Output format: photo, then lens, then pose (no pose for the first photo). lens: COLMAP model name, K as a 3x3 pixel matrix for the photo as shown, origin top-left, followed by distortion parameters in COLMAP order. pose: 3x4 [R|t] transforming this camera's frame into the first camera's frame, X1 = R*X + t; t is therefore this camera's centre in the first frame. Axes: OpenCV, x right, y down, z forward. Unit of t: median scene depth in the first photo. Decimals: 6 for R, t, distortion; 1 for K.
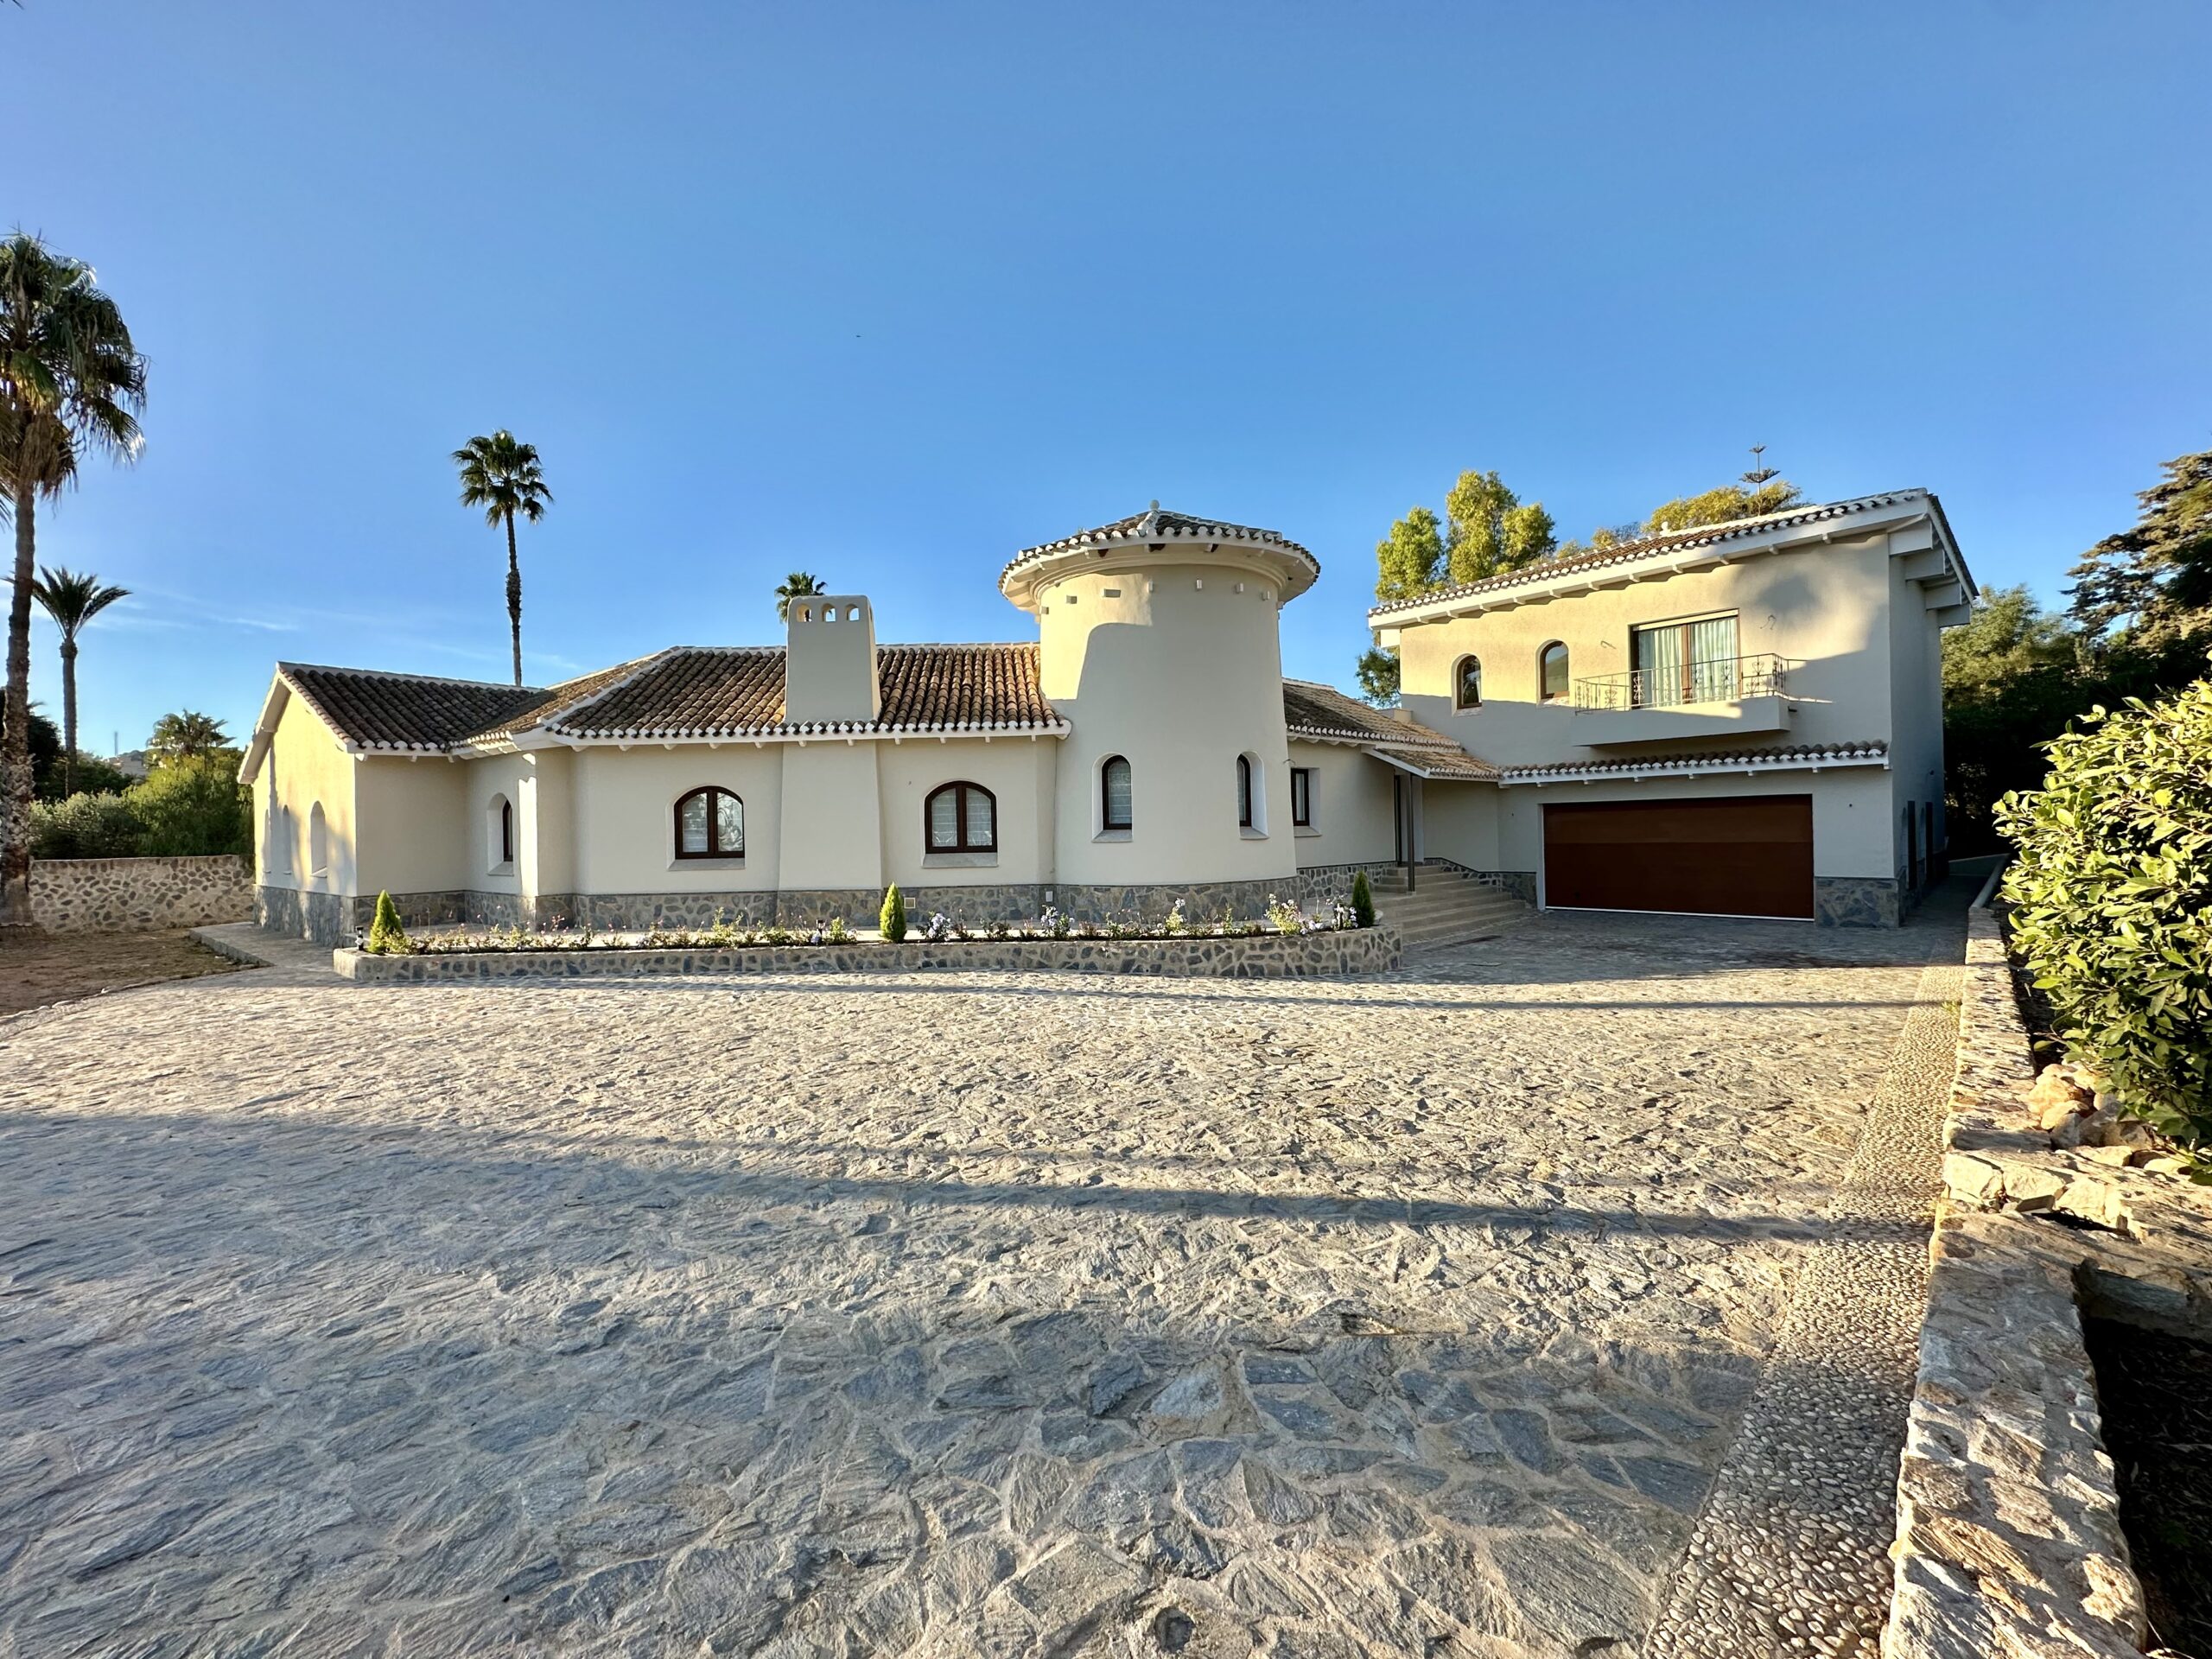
lens RADIAL K [[881.6, 0, 1105.8], [0, 881.6, 828.9], [0, 0, 1]] dist [-0.004425, 0.001084]
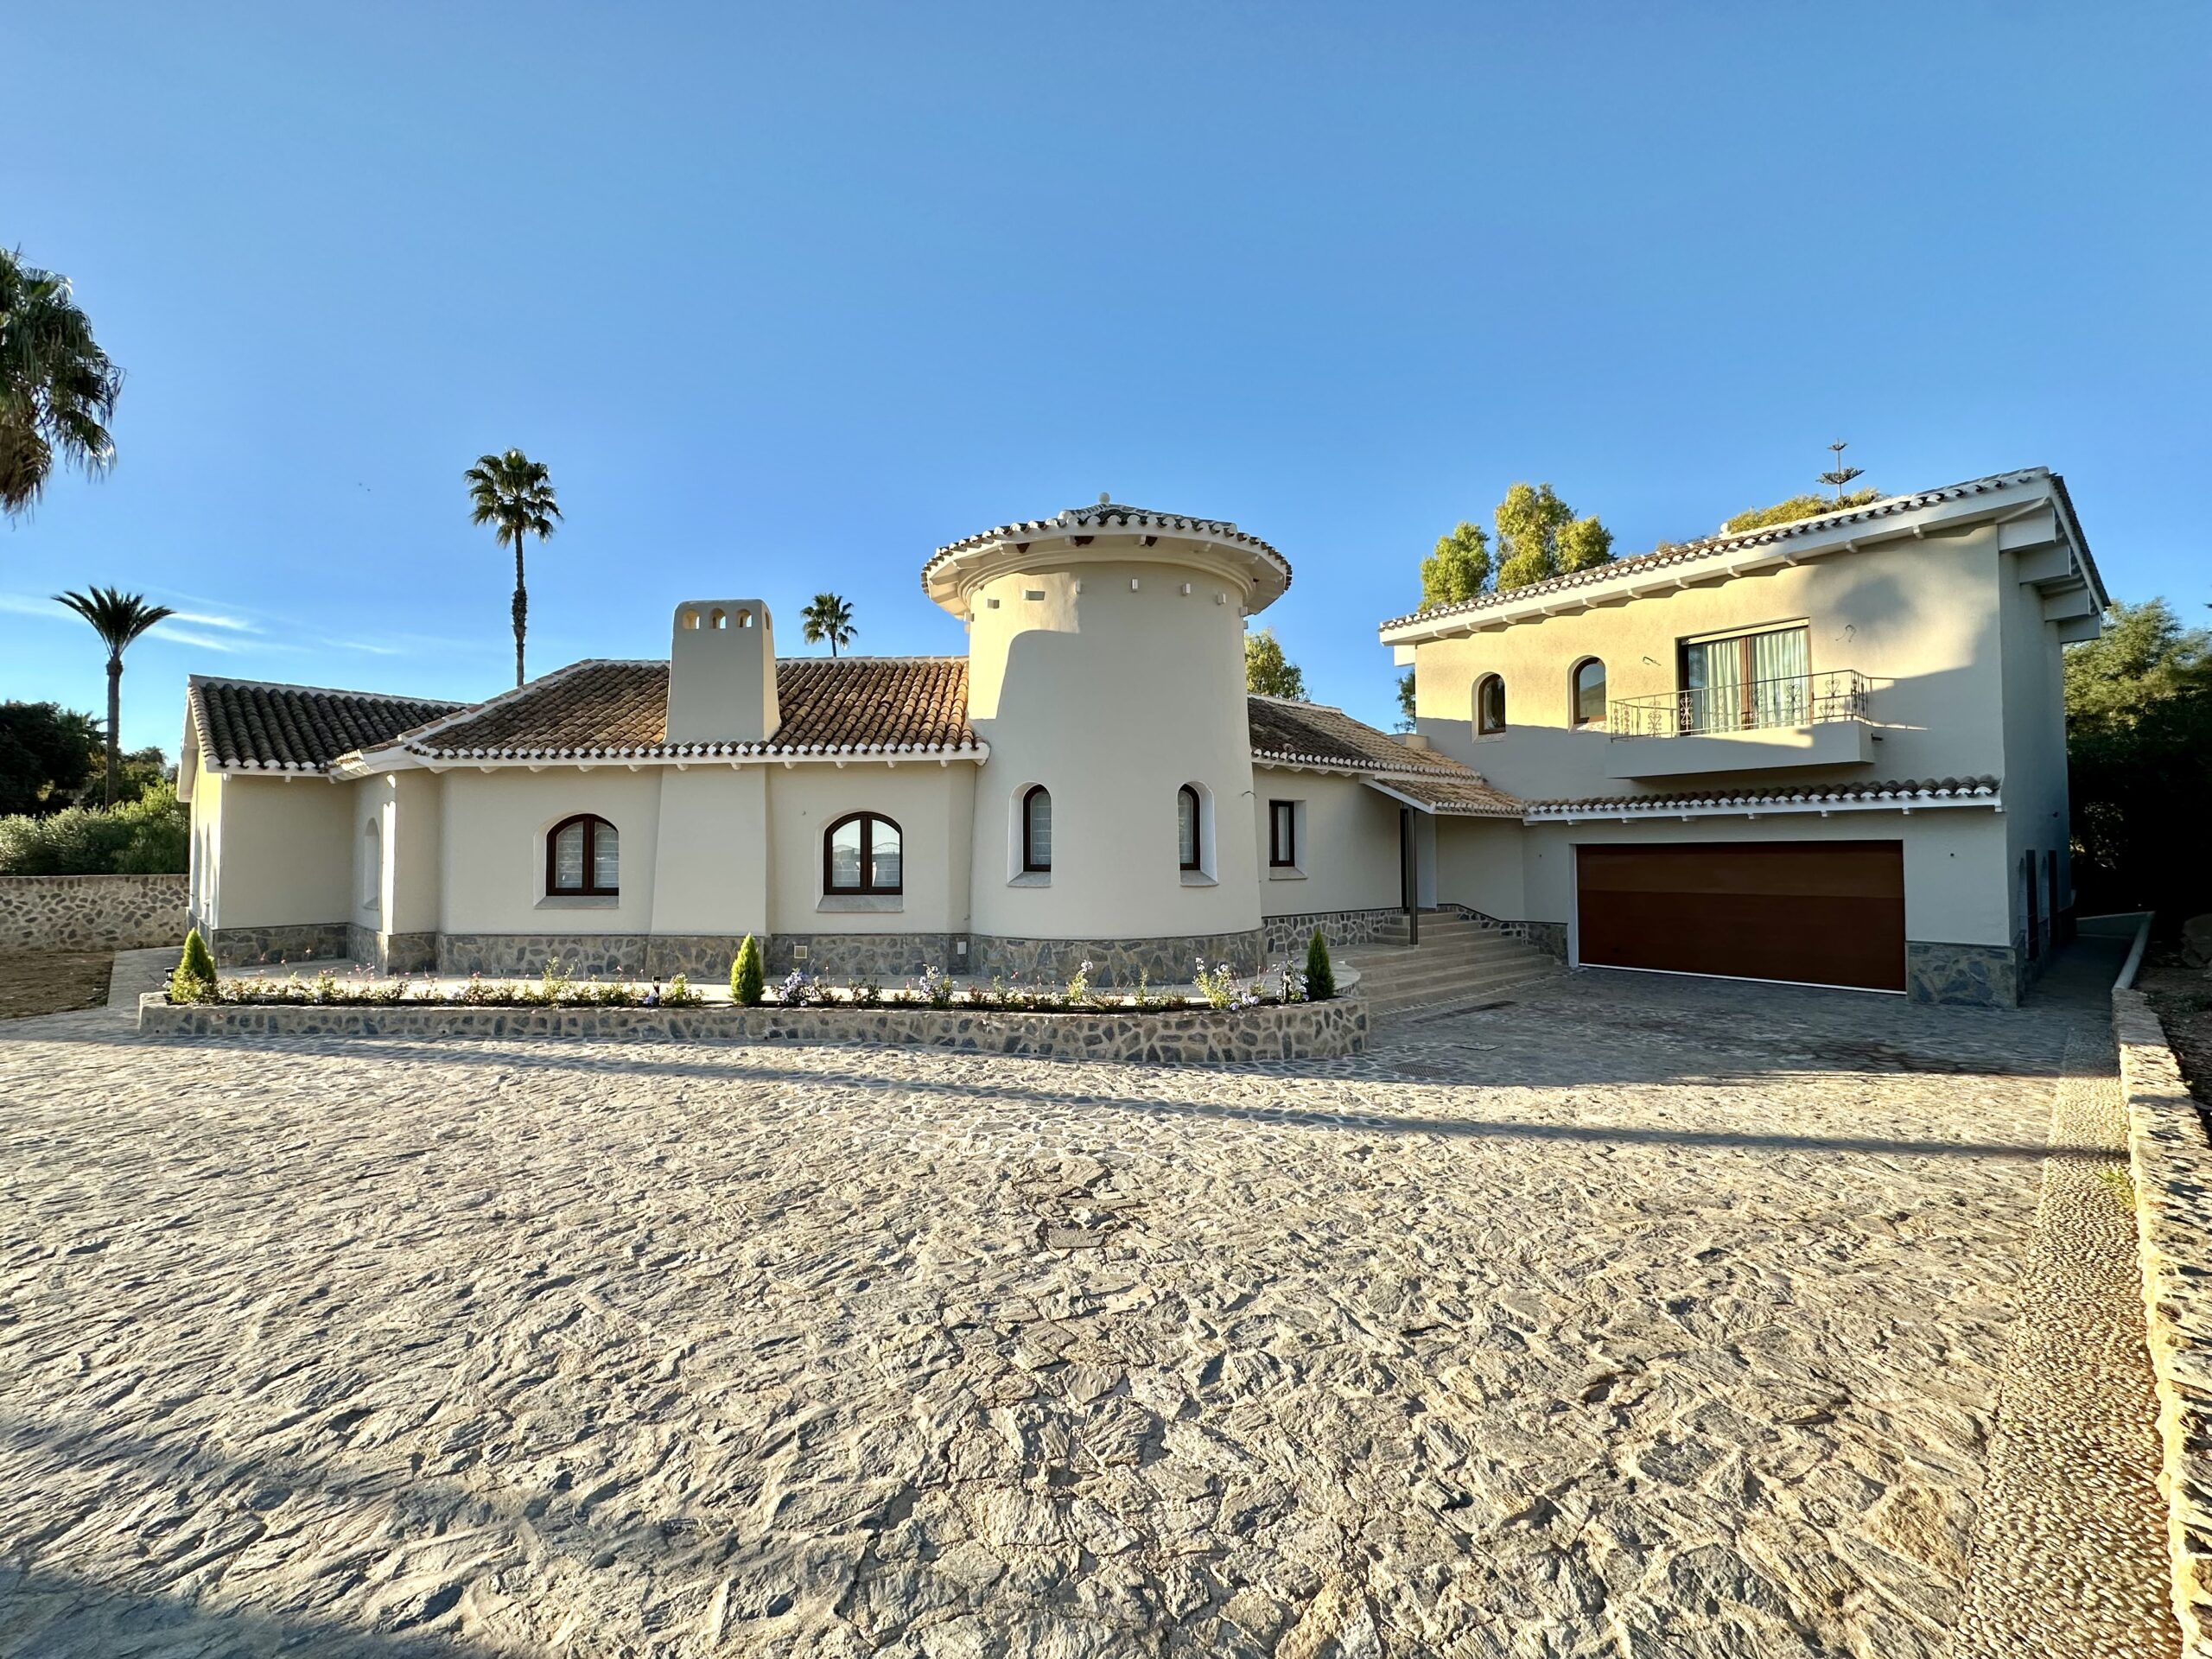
lens RADIAL K [[881.6, 0, 1105.4], [0, 881.6, 827.8], [0, 0, 1]] dist [-0.004425, 0.001084]
pose [[0.997790, 0.014591, -0.064830, 0.132875], [-0.016430, 0.999475, -0.027920, -0.018949], [0.064389, 0.028923, 0.997506, 0.155890]]
